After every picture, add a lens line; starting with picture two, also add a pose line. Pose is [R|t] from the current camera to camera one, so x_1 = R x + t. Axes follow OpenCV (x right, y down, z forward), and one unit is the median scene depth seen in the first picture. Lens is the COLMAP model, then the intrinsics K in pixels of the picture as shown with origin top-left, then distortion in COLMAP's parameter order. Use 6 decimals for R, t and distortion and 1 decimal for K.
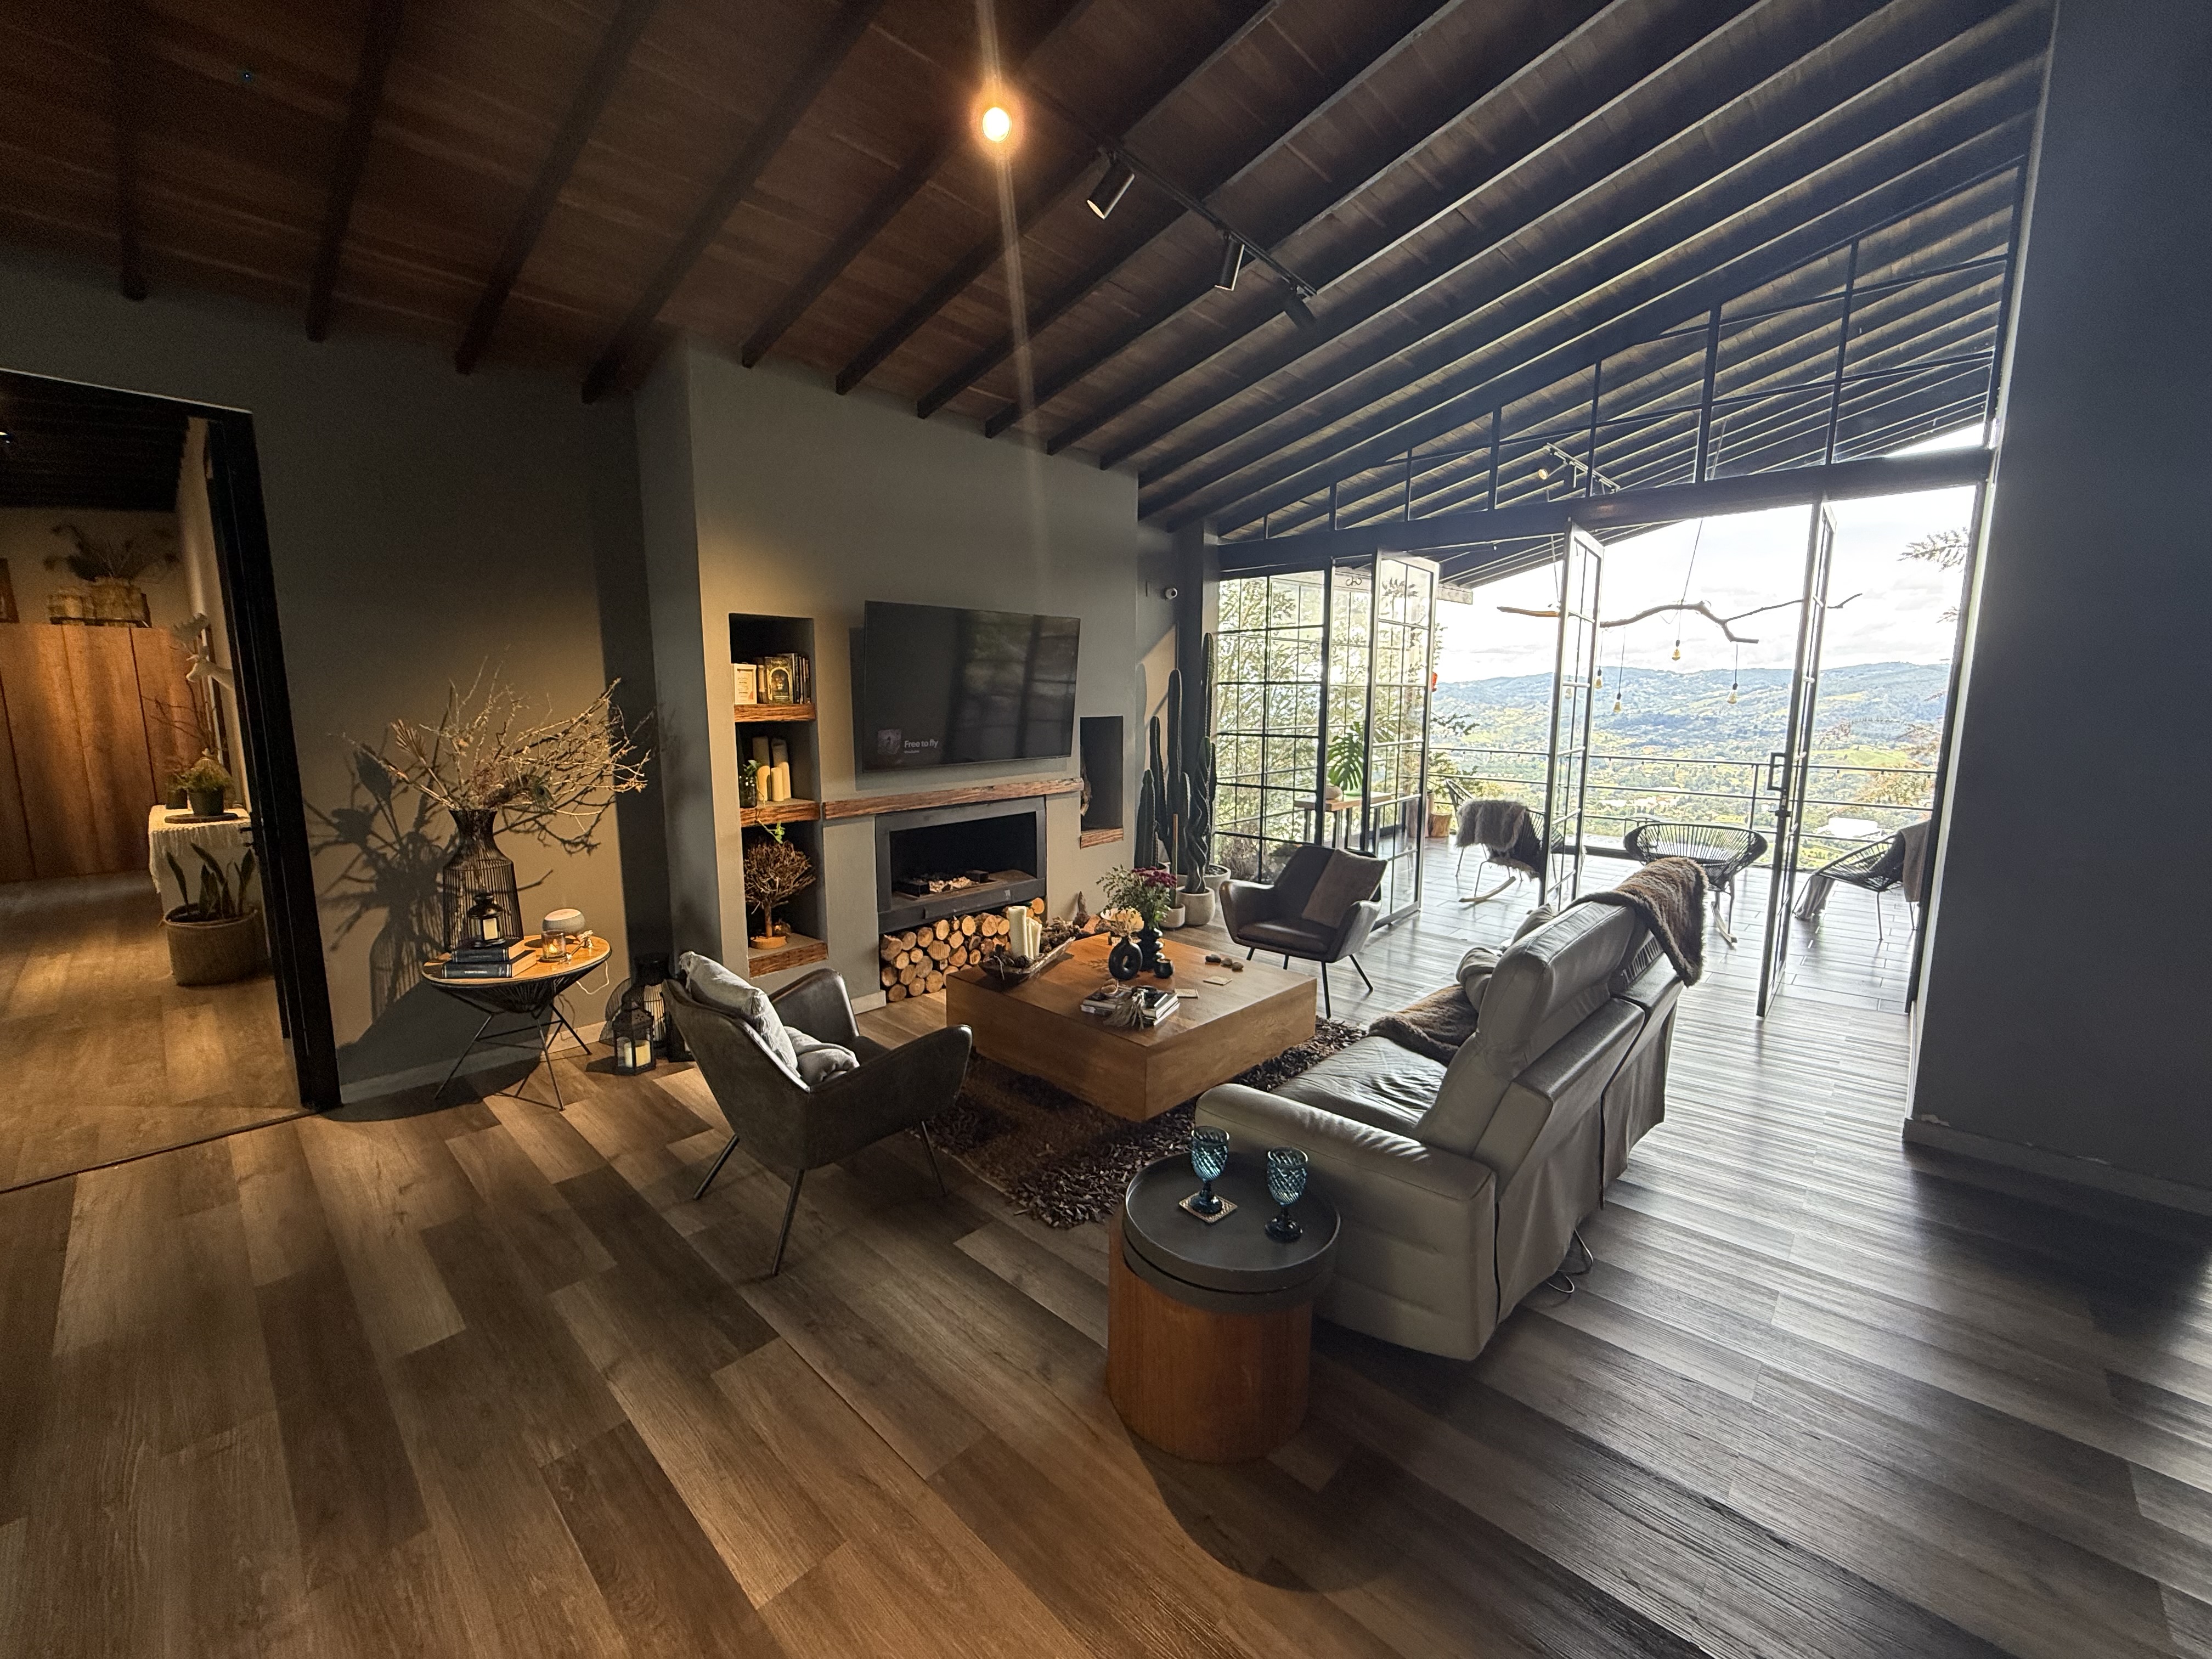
lens RADIAL K [[880.1, 0, 1100.7], [0, 880.1, 827.6], [0, 0, 1]] dist [0.000792, 0.000125]
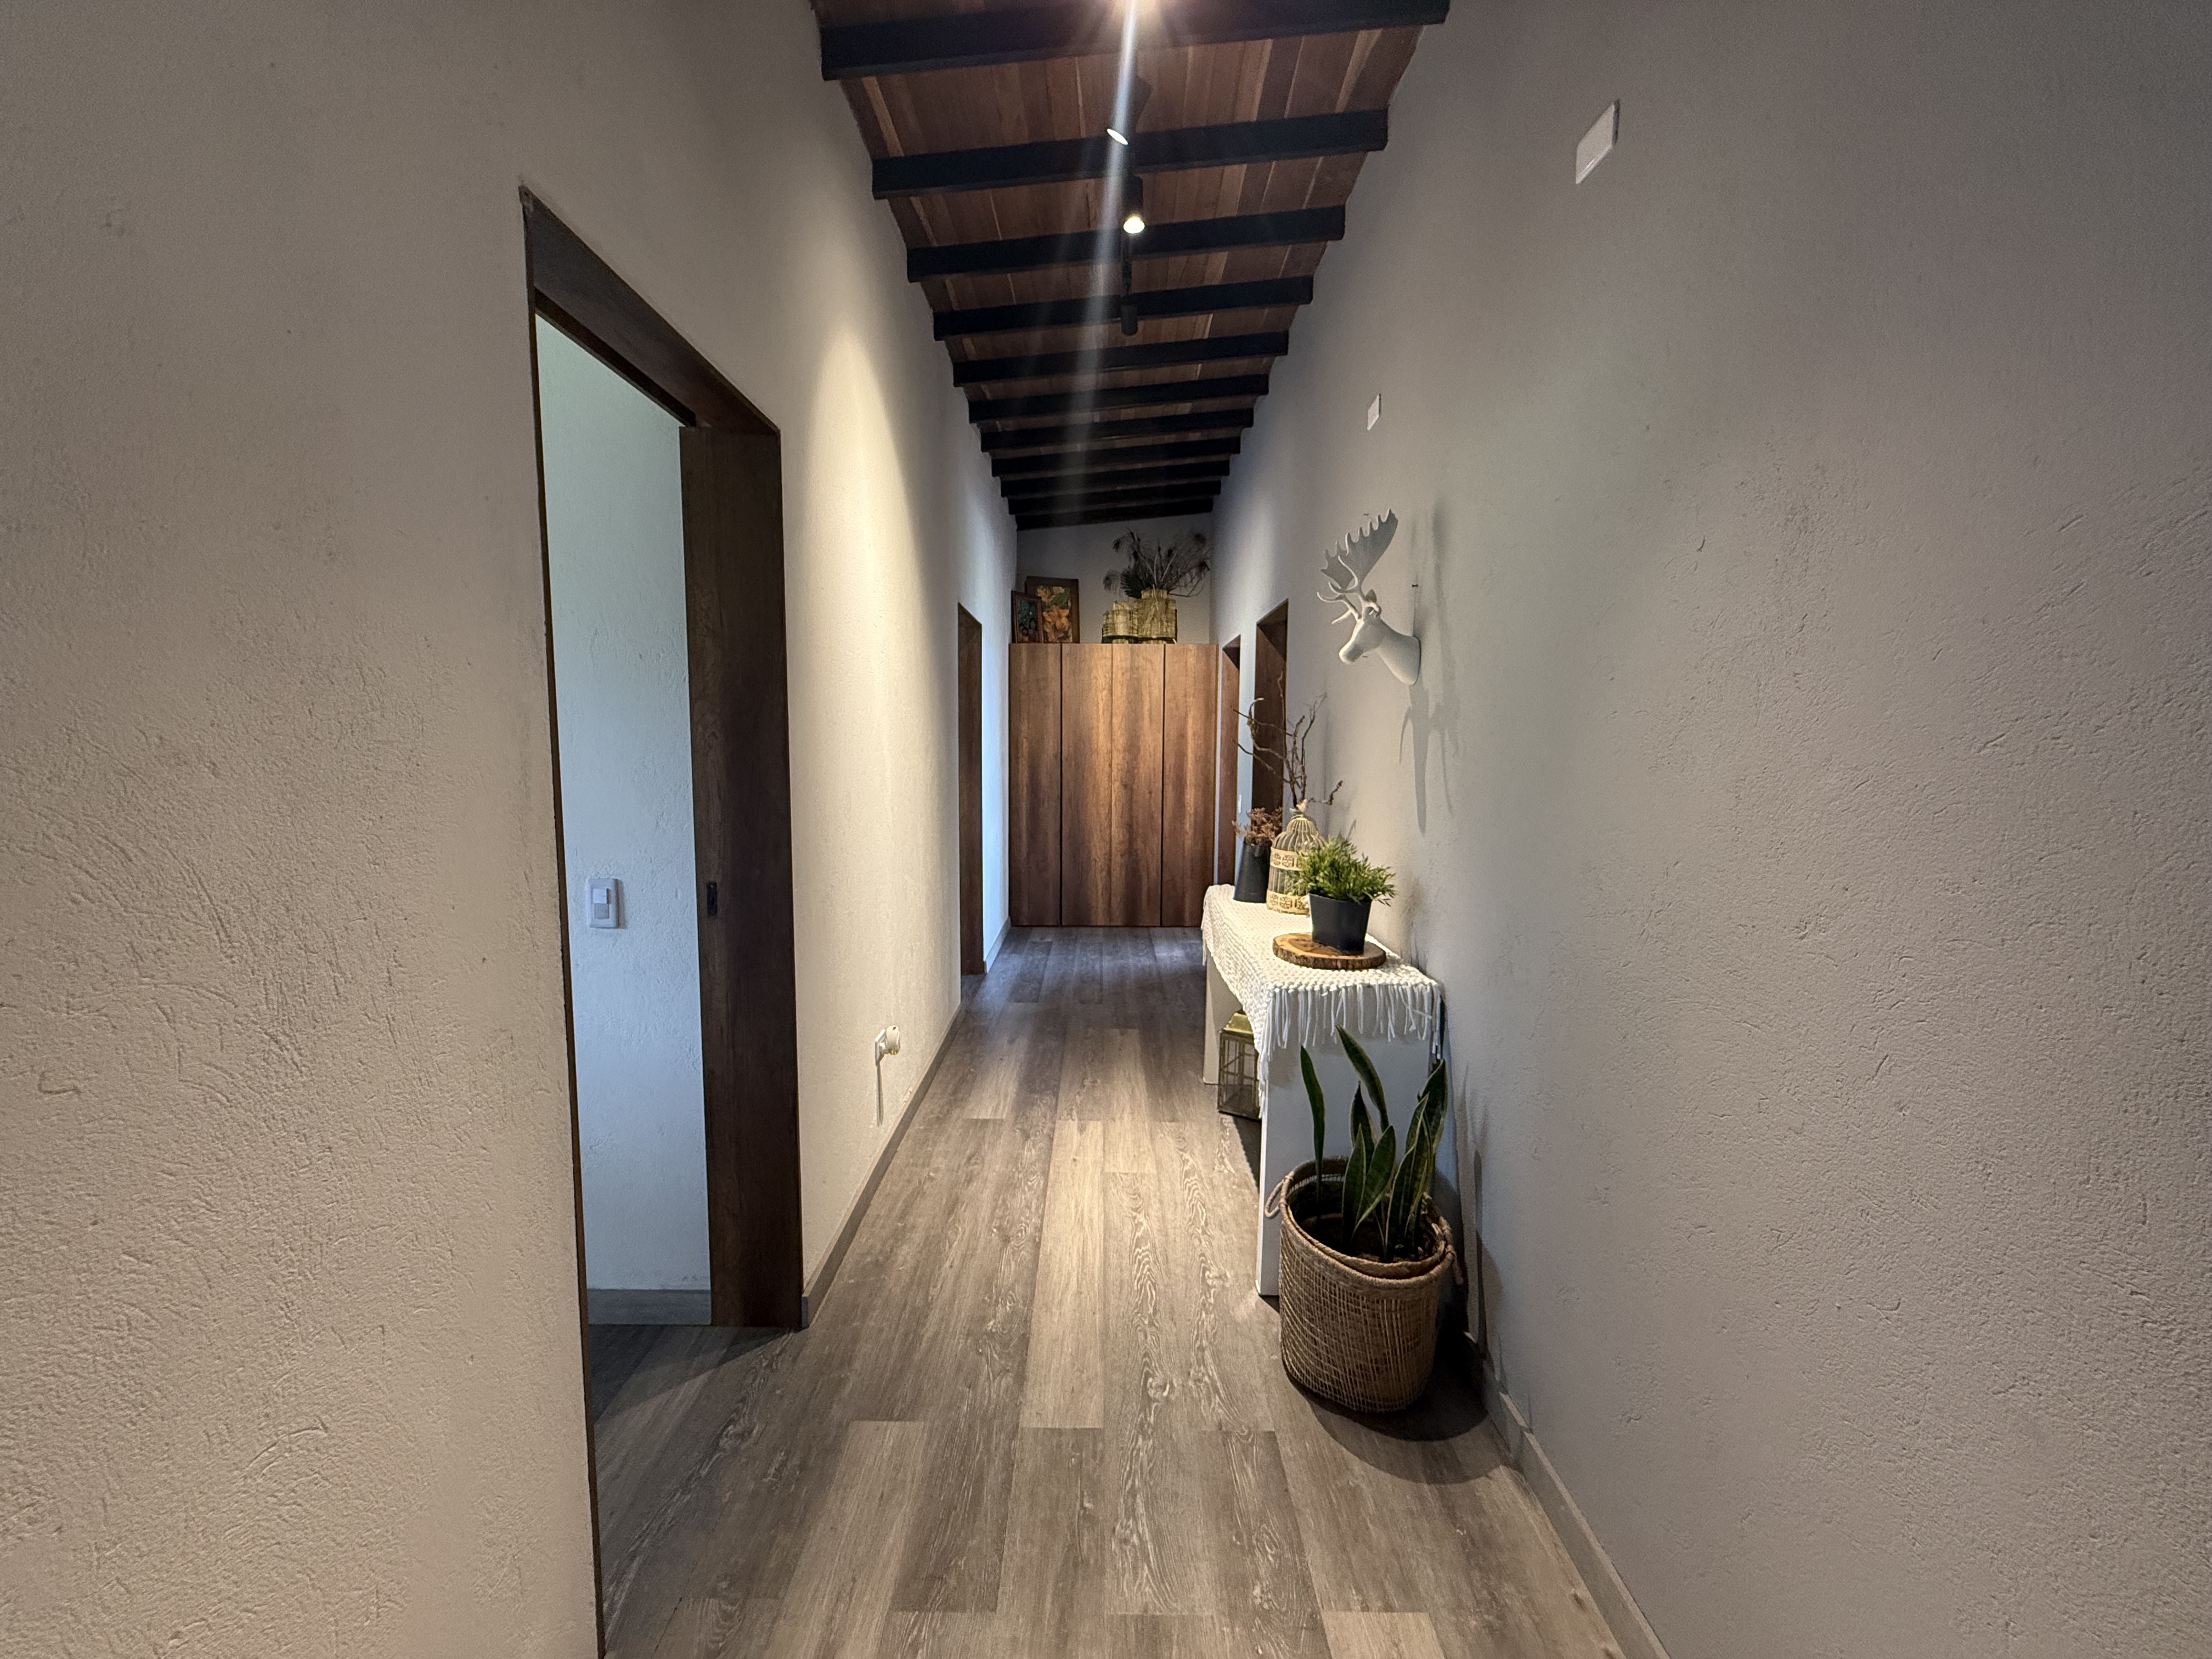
lens RADIAL K [[880.1, 0, 1107.3], [0, 880.1, 829.3], [0, 0, 1]] dist [0.000792, 0.000125]
pose [[0.684990, 0.074875, -0.724695, -0.517750], [-0.113239, 0.993558, -0.004382, -0.040435], [0.719698, 0.085066, 0.689056, 0.396246]]
